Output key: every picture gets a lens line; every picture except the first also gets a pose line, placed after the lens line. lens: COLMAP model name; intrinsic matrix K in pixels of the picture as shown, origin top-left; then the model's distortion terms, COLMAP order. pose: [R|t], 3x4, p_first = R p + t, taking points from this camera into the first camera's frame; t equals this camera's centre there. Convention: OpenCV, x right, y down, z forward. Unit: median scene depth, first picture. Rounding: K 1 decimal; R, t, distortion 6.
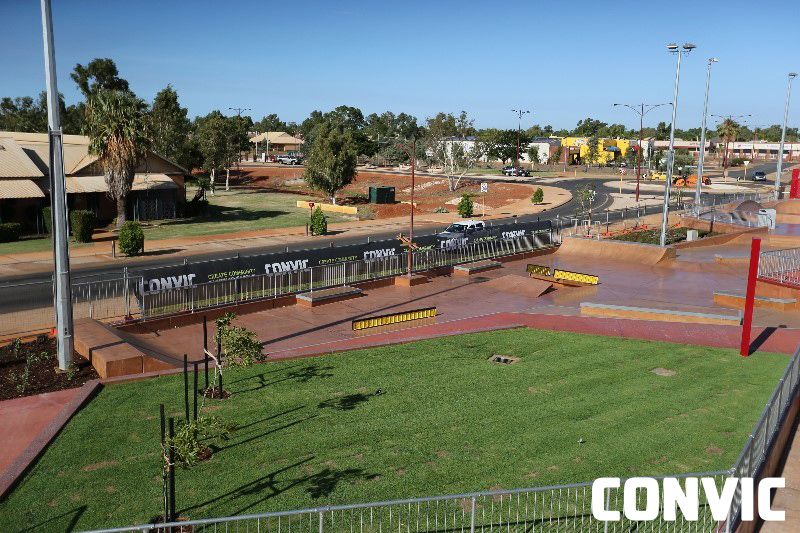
lens RADIAL K [[760.6, 0, 400.0], [0, 760.6, 266.5], [0, 0, 1]] dist [0.001658, -0.004189]
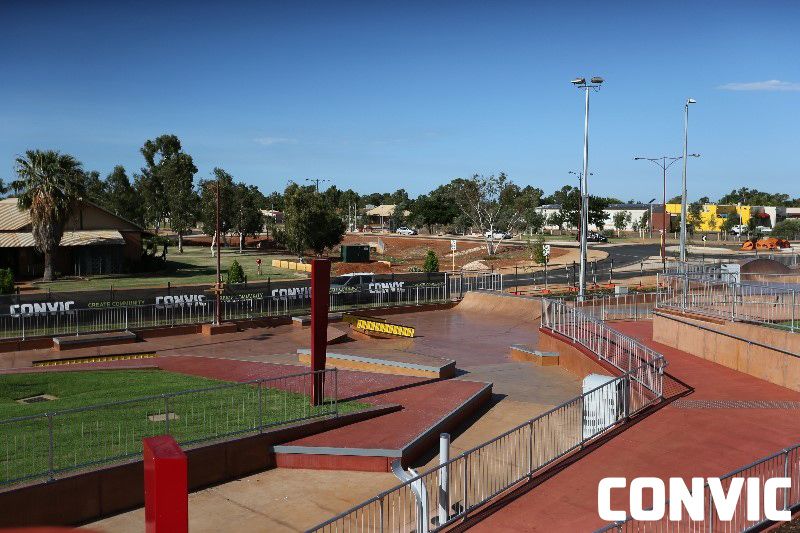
lens RADIAL K [[756.4, 0, 400.0], [0, 756.4, 266.5], [0, 0, 1]] dist [-0.004593, 0.154860]
pose [[0.978277, -0.000140, -0.207303, 0.201839], [-0.020409, 0.995077, -0.096982, 0.013195], [0.206296, 0.099107, 0.973458, 0.061333]]
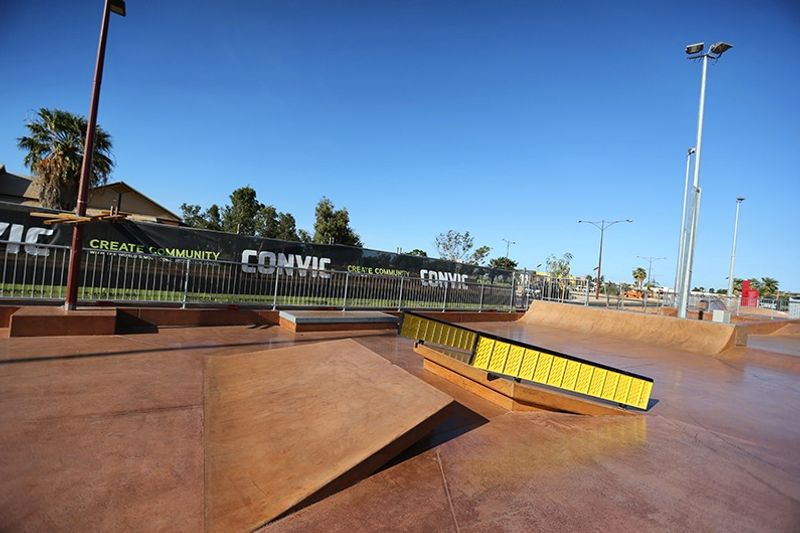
lens RADIAL K [[365.5, 0, 398.6], [0, 365.5, 262.4], [0, 0, 1]] dist [-0.046230, 0.014527]
pose [[0.984473, 0.078055, -0.157225, 0.089498], [-0.108066, 0.975338, -0.192449, 0.003177], [0.138326, 0.206452, 0.968630, 0.406481]]
